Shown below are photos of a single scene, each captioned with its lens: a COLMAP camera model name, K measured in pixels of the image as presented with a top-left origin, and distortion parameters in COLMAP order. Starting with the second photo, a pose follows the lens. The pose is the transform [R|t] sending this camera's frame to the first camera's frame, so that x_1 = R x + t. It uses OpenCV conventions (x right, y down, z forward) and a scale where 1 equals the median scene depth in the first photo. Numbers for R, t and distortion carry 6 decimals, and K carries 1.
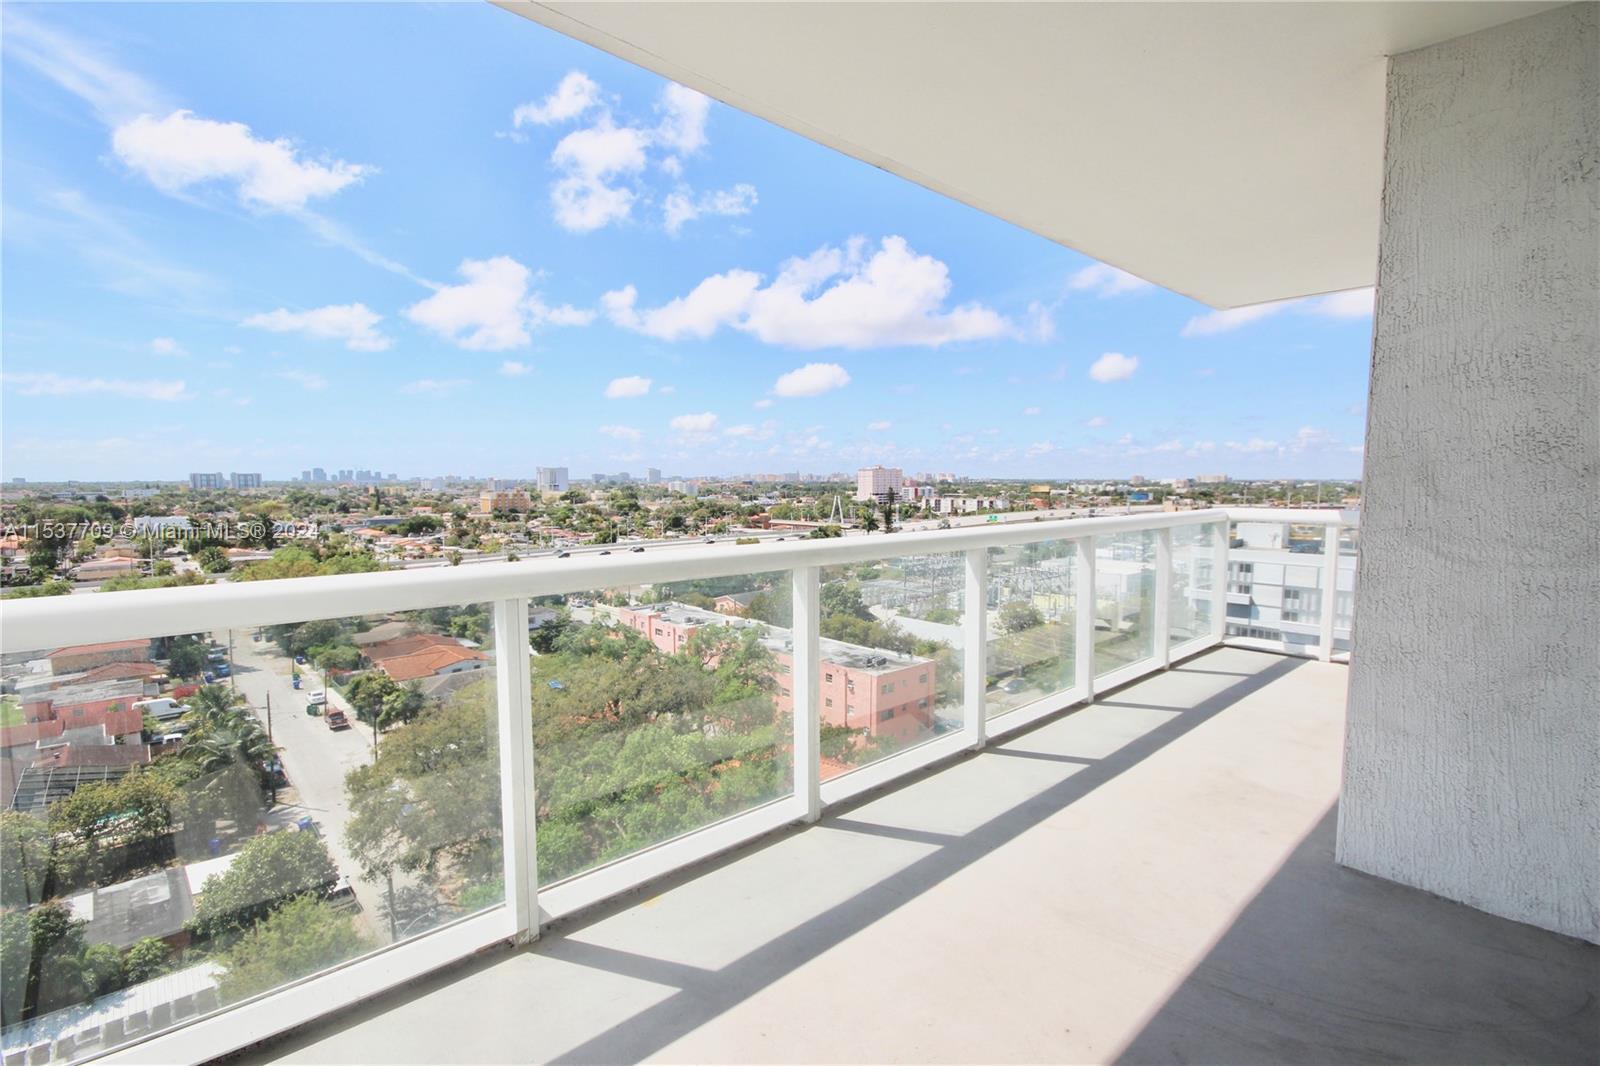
lens RADIAL K [[743.2, 0, 801.9], [0, 743.2, 544.0], [0, 0, 1]] dist [0.000336, -0.000311]
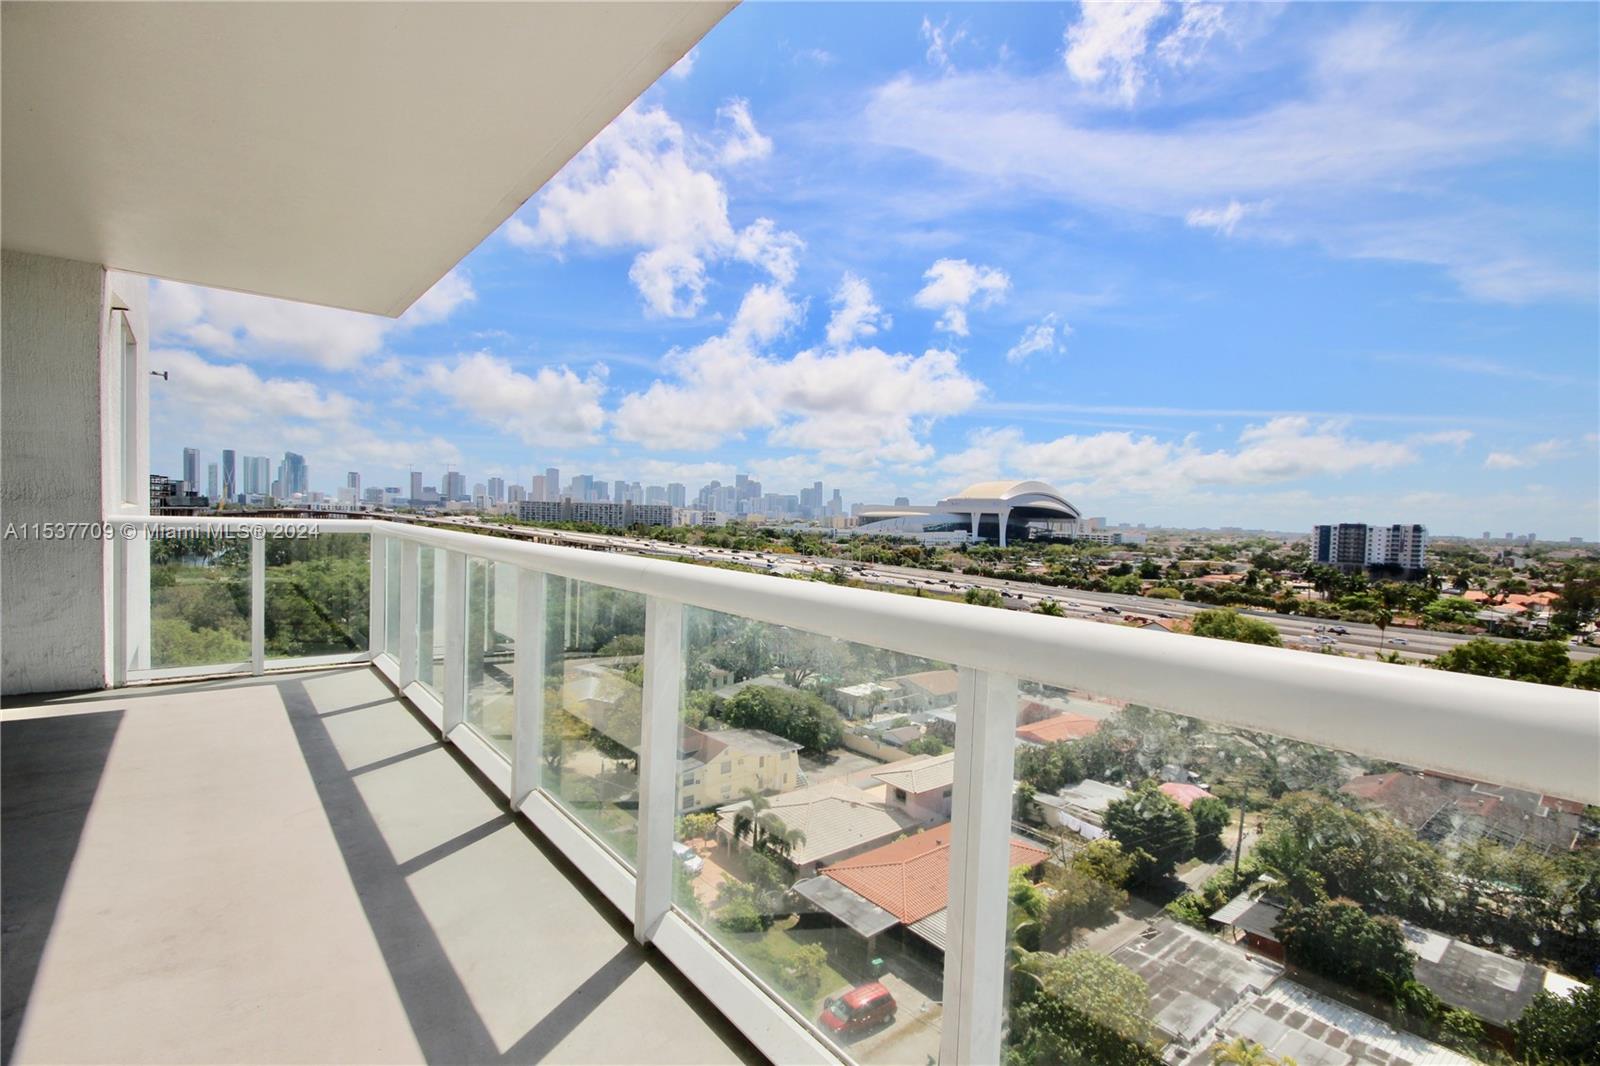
lens RADIAL K [[742.4, 0, 798.2], [0, 742.4, 517.6], [0, 0, 1]] dist [-0.000227, -0.021194]
pose [[-0.090463, -0.003997, -0.995892, 0.145184], [-0.111789, 0.993713, 0.006167, -0.016902], [0.989606, 0.111888, -0.090341, 0.183587]]
